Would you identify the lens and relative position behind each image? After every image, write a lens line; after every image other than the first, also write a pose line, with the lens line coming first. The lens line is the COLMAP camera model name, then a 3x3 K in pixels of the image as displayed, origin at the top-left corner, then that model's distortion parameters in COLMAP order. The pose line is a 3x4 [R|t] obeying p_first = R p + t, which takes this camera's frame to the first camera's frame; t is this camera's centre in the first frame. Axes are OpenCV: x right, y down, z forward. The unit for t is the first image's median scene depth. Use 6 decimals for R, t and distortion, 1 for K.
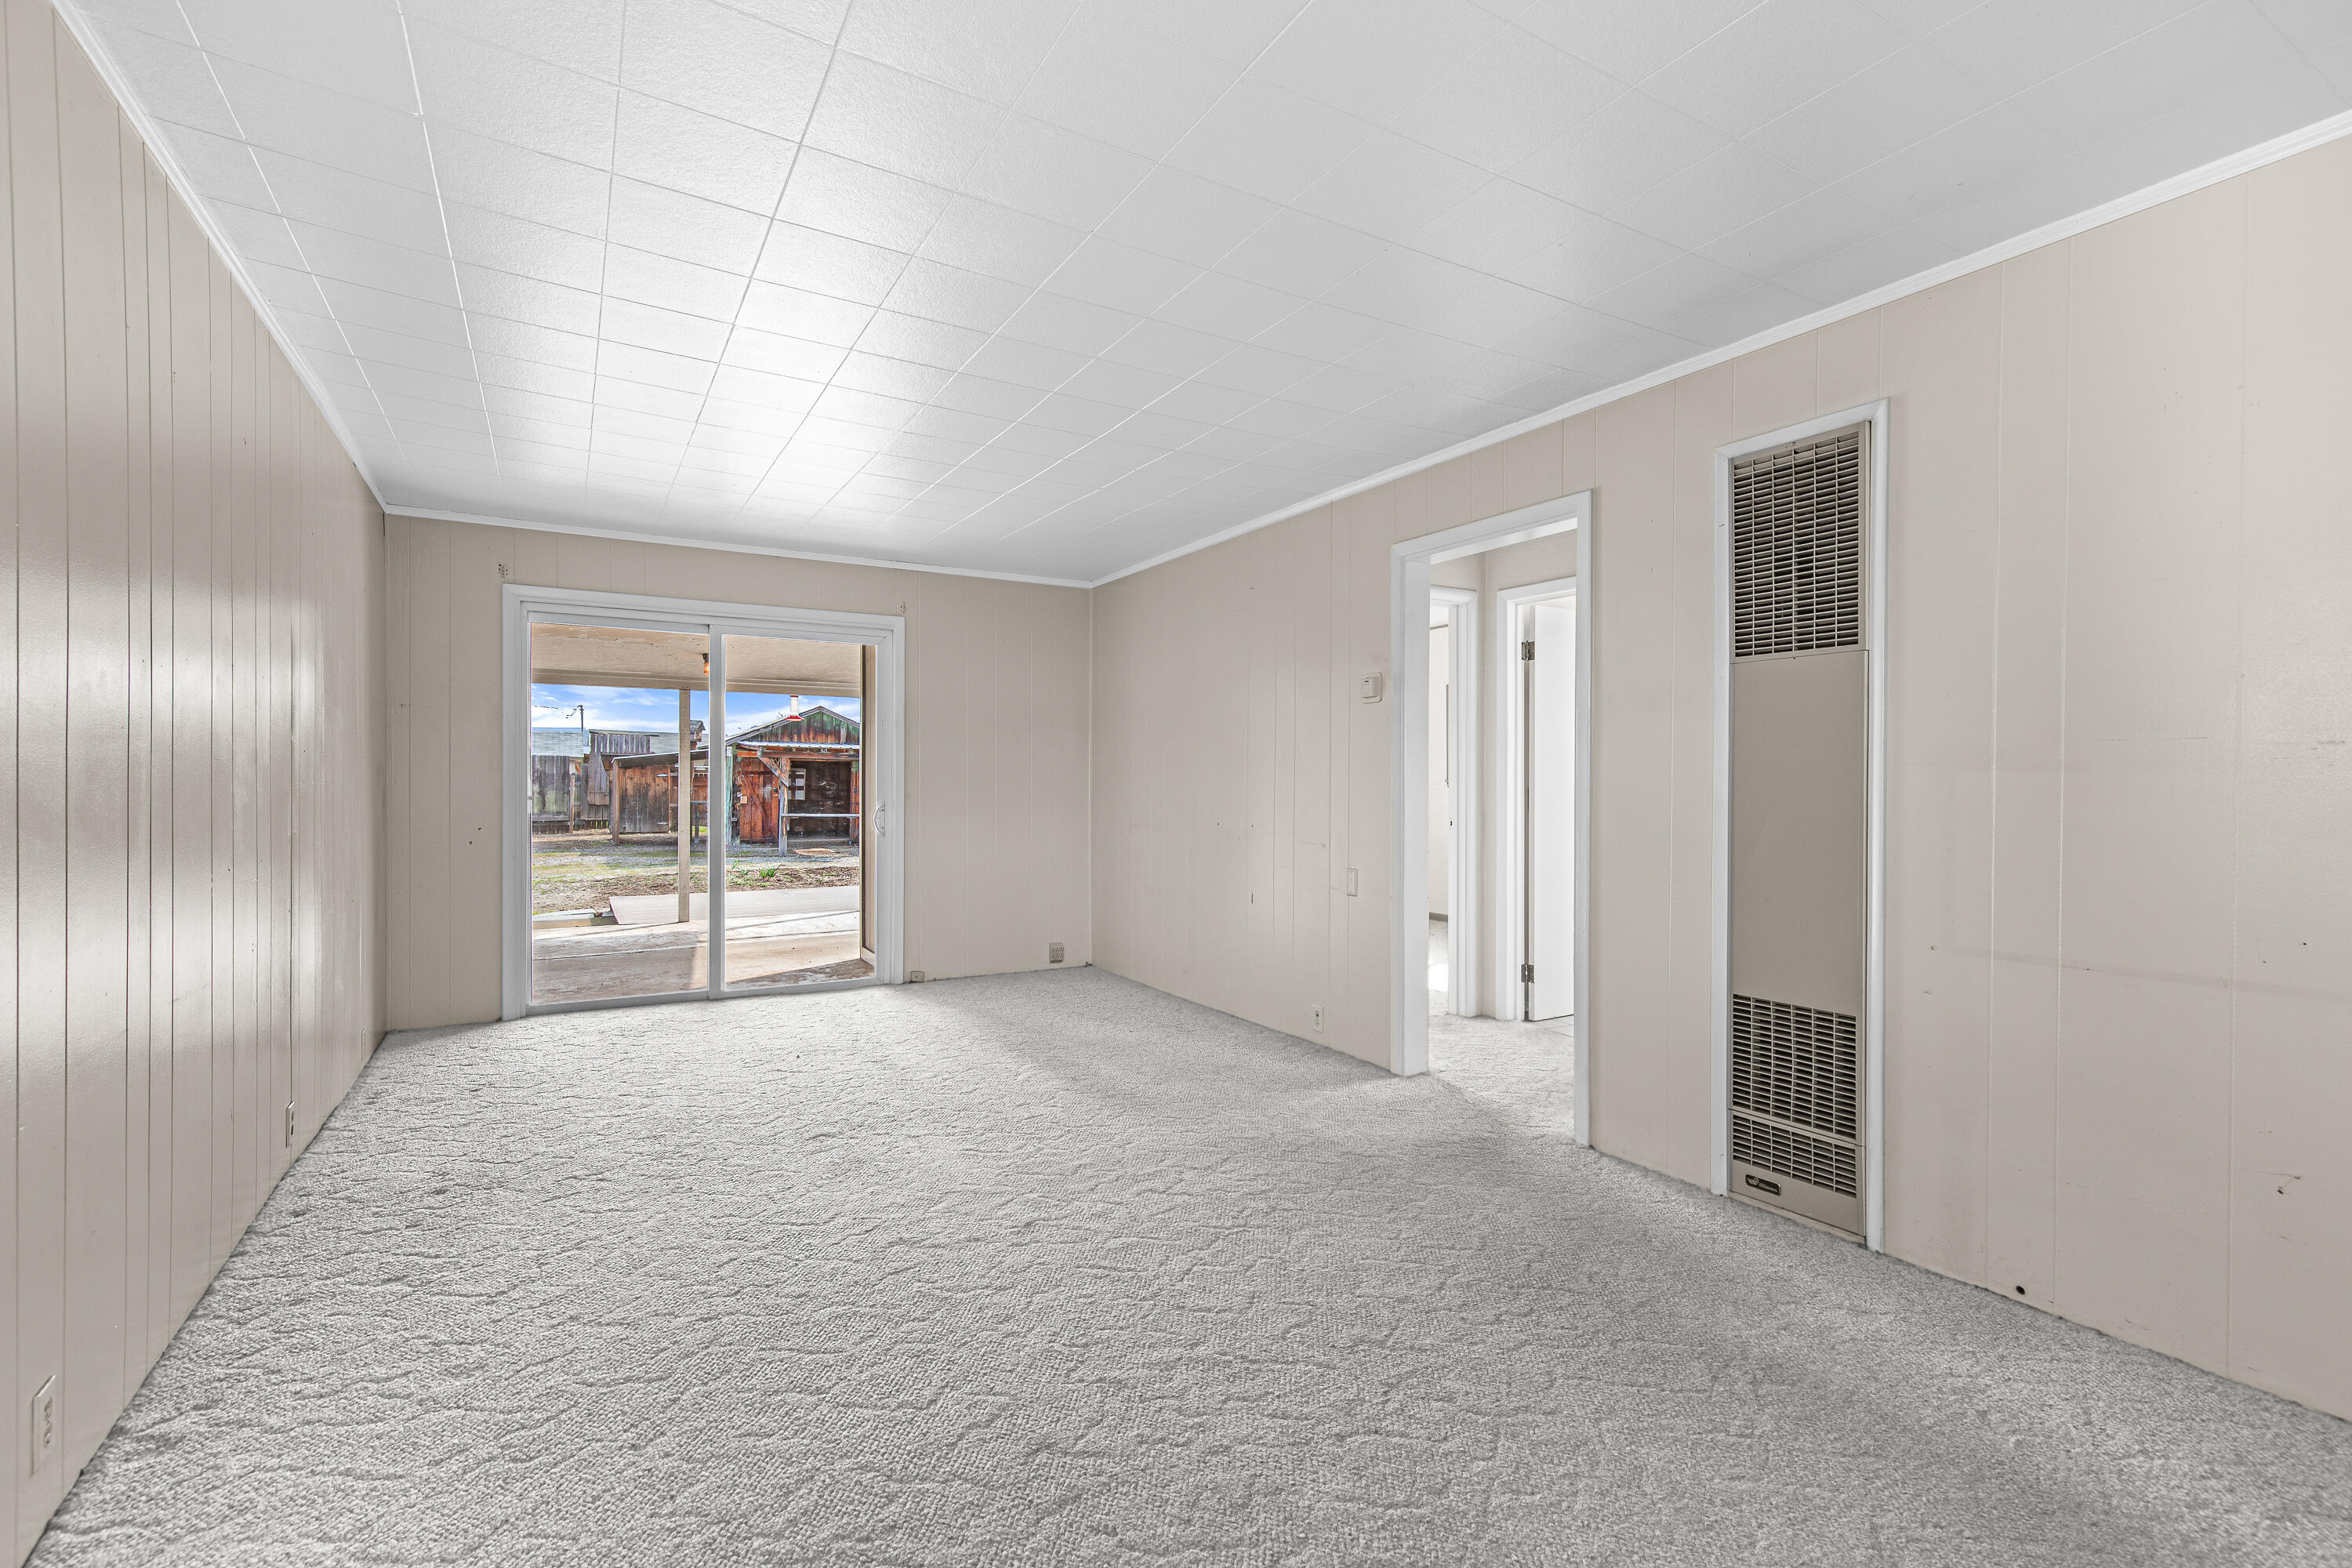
lens RADIAL K [[1134.9, 0, 1191.5], [0, 1134.9, 760.1], [0, 0, 1]] dist [0.004471, 0.000561]
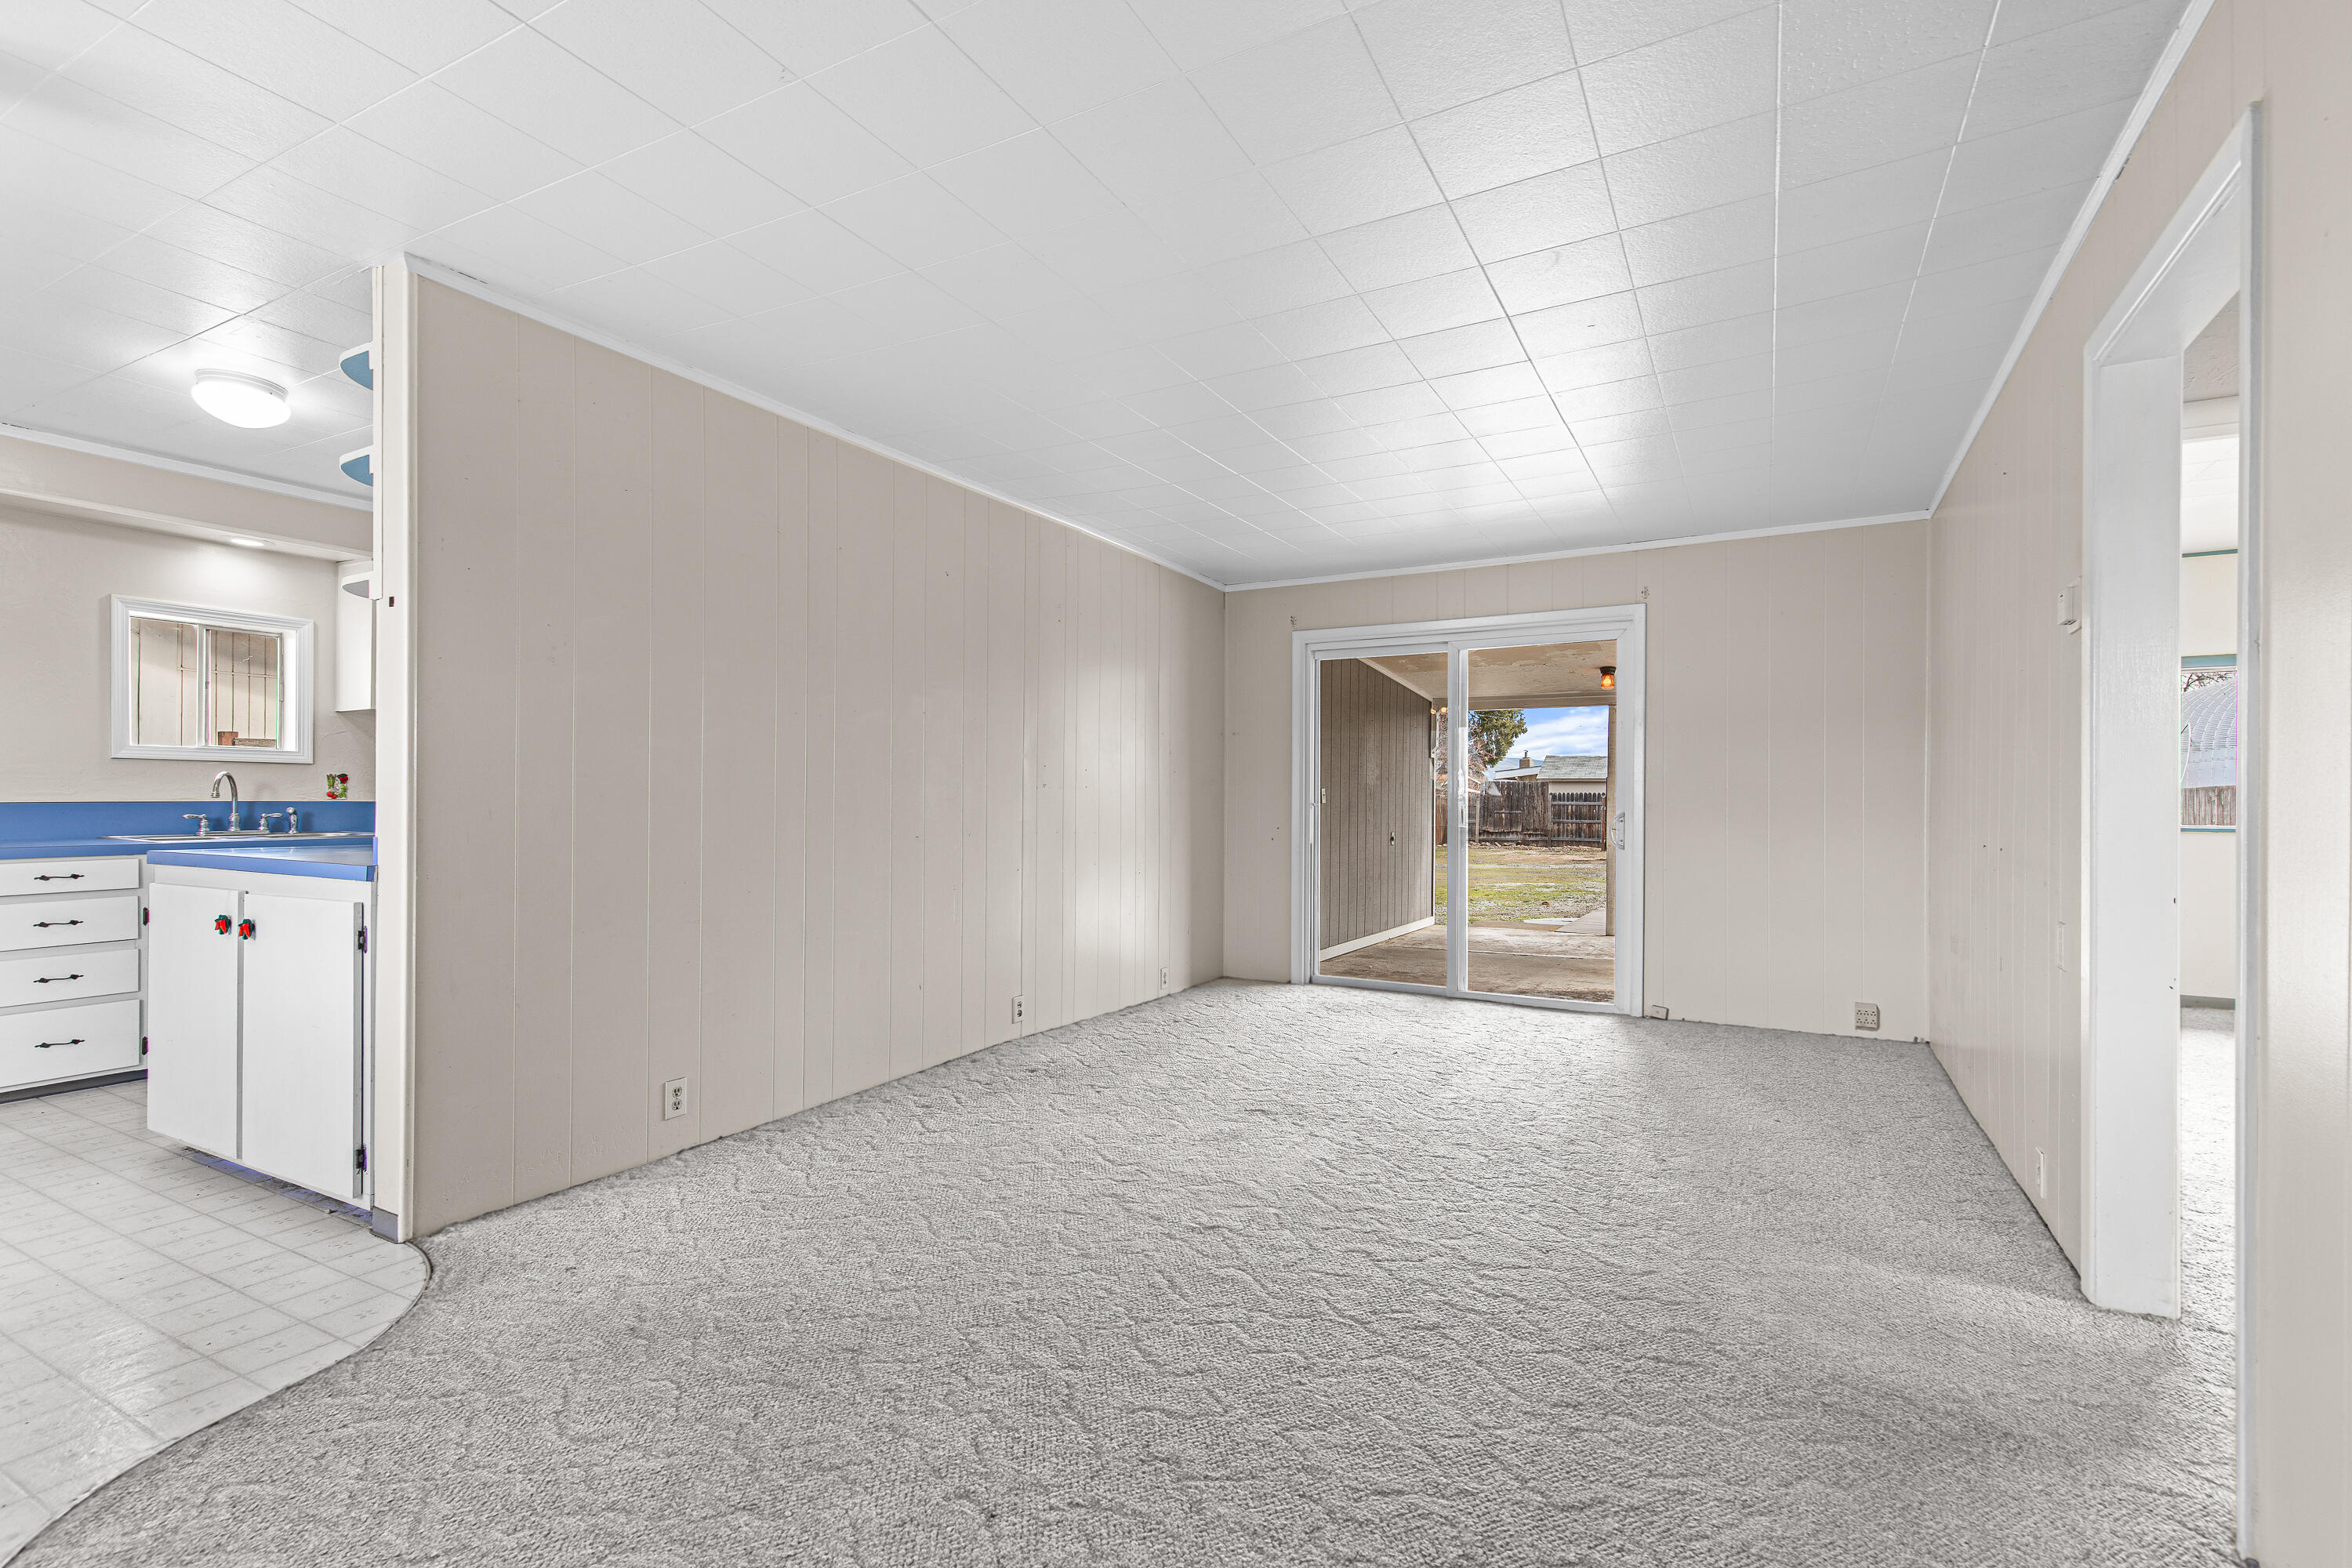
lens RADIAL K [[1115.8, 0, 1158.4], [0, 1115.8, 791.1], [0, 0, 1]] dist [0.004783, 0.000181]
pose [[0.464212, -0.009761, -0.885670, 0.557615], [0.012596, 0.999911, -0.004418, 0.030767], [0.885635, -0.009105, 0.464293, 0.419544]]
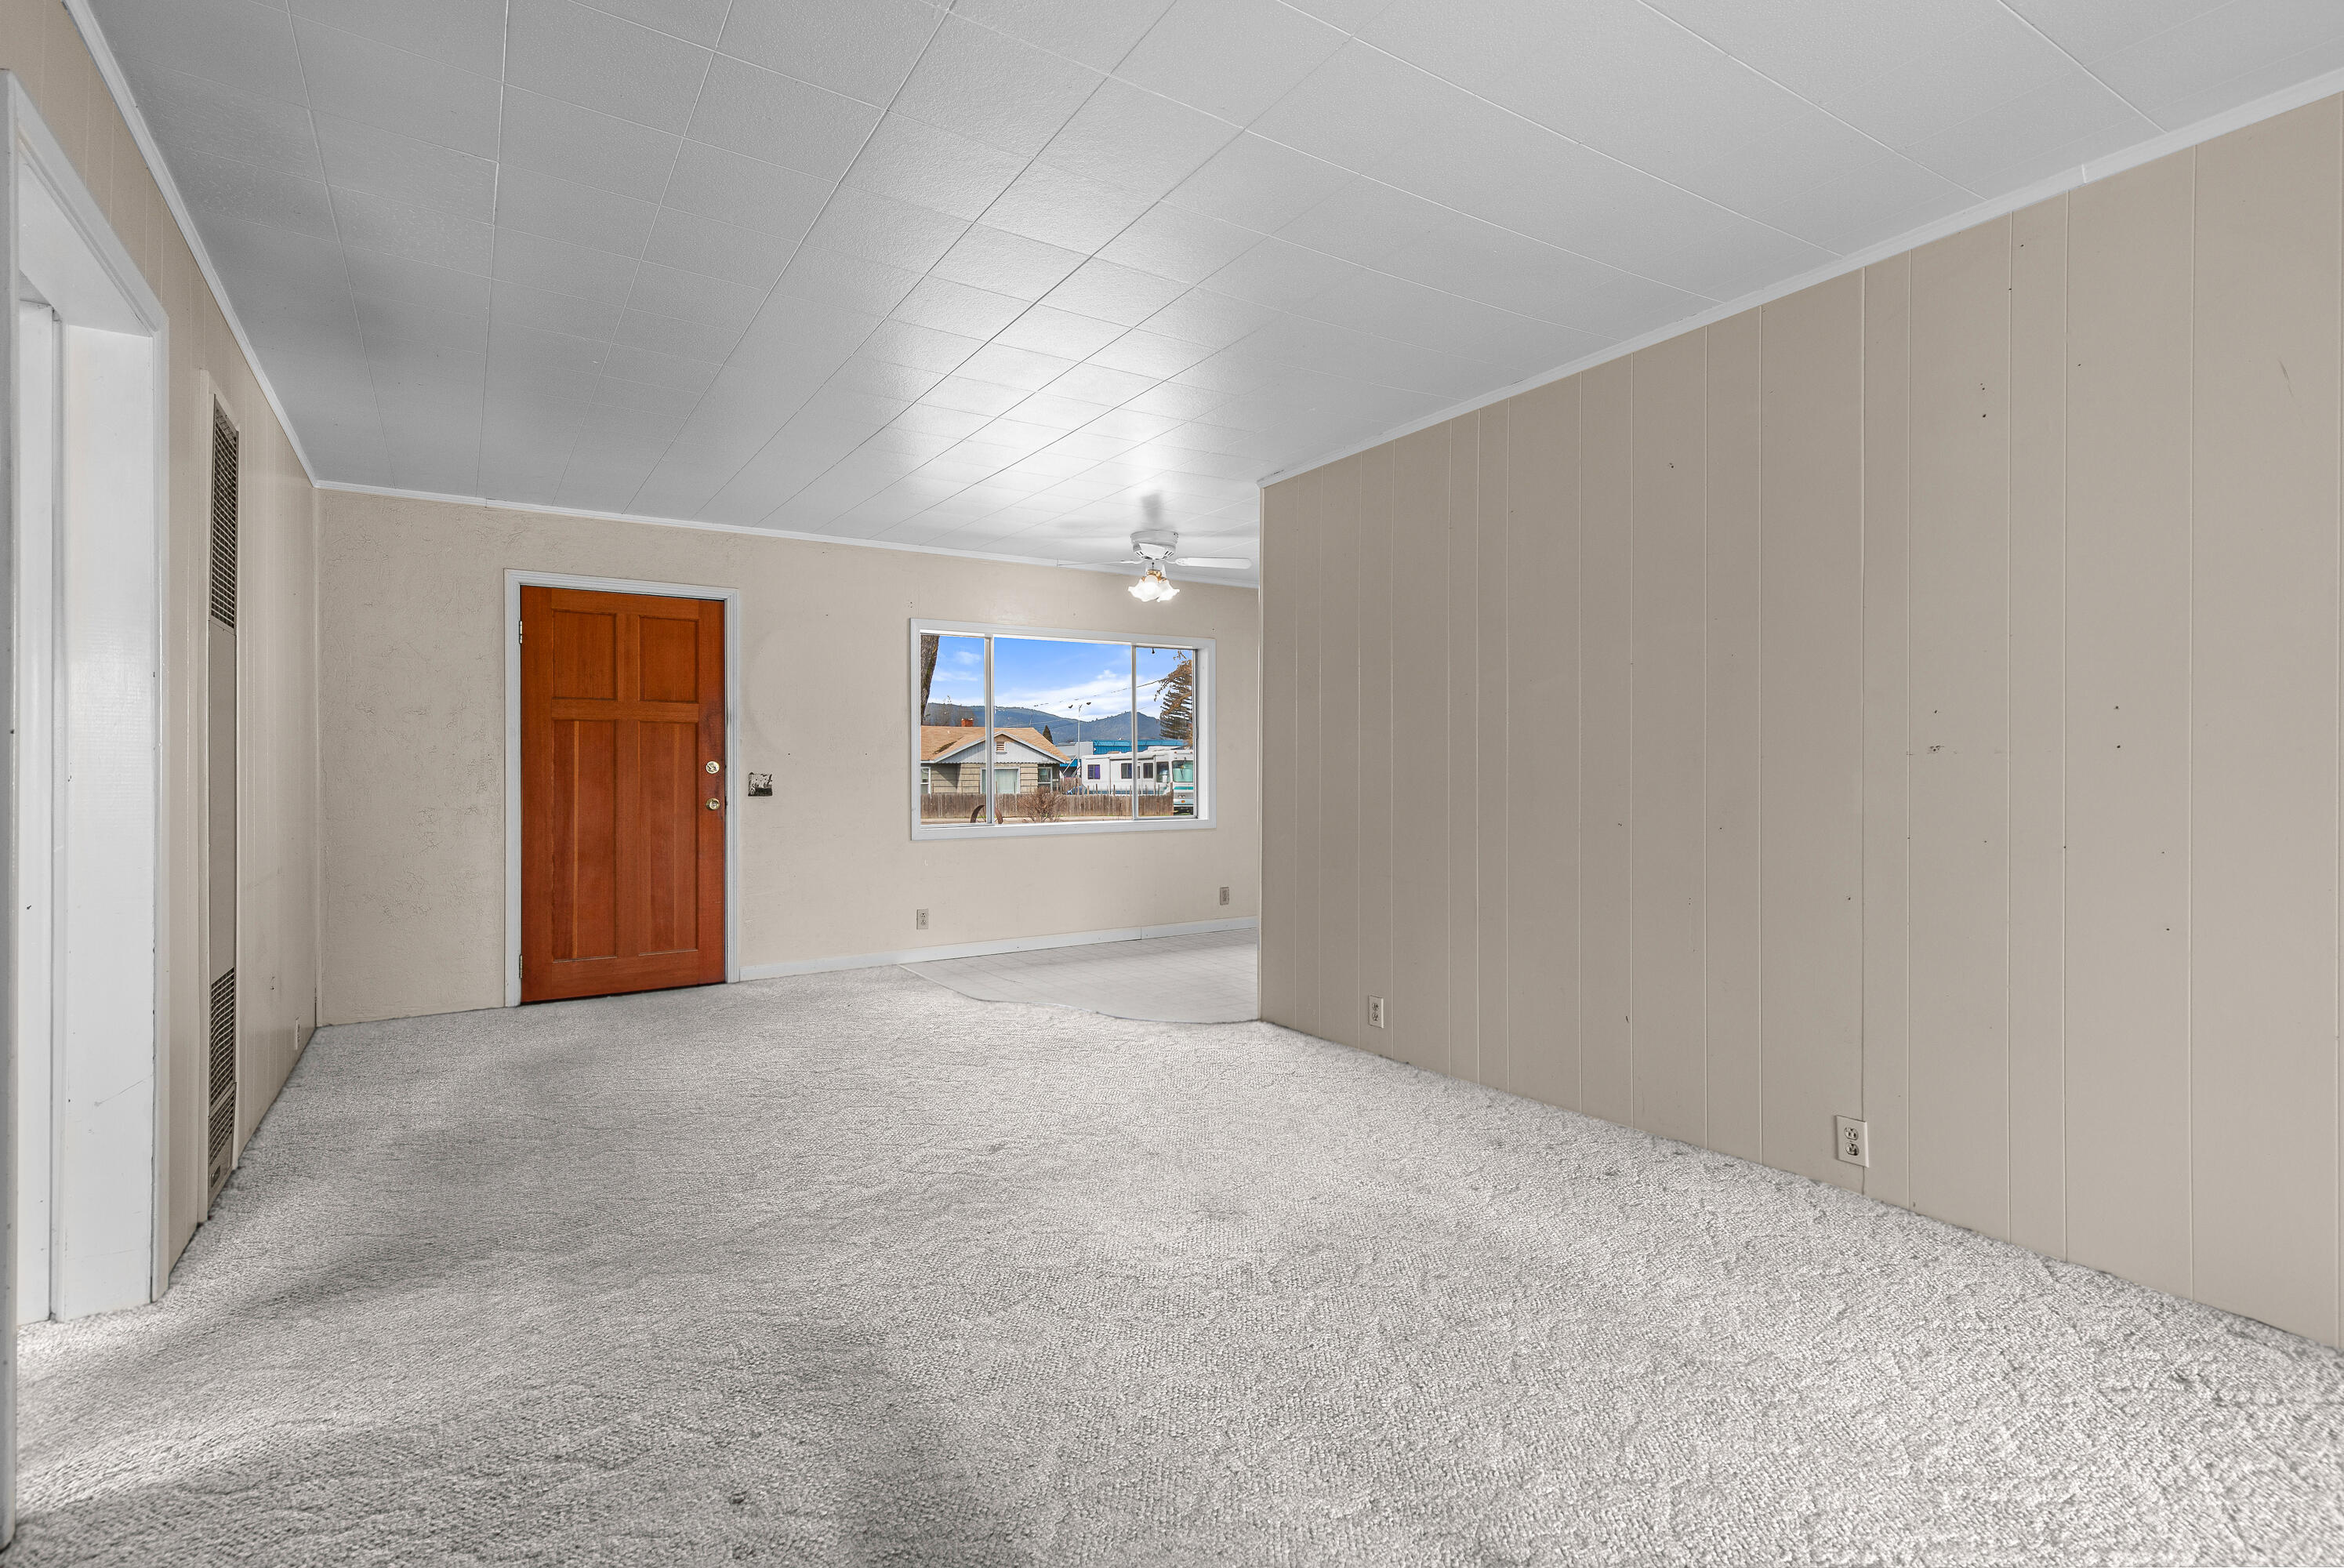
lens RADIAL K [[1112.0, 0, 1154.5], [0, 1112.0, 791.0], [0, 0, 1]] dist [0.004783, 0.000181]
pose [[-0.999802, -0.012638, 0.015372, -0.238505], [-0.012615, 0.999919, 0.001626, 0.046841], [-0.015392, 0.001432, -0.999881, 1.664756]]
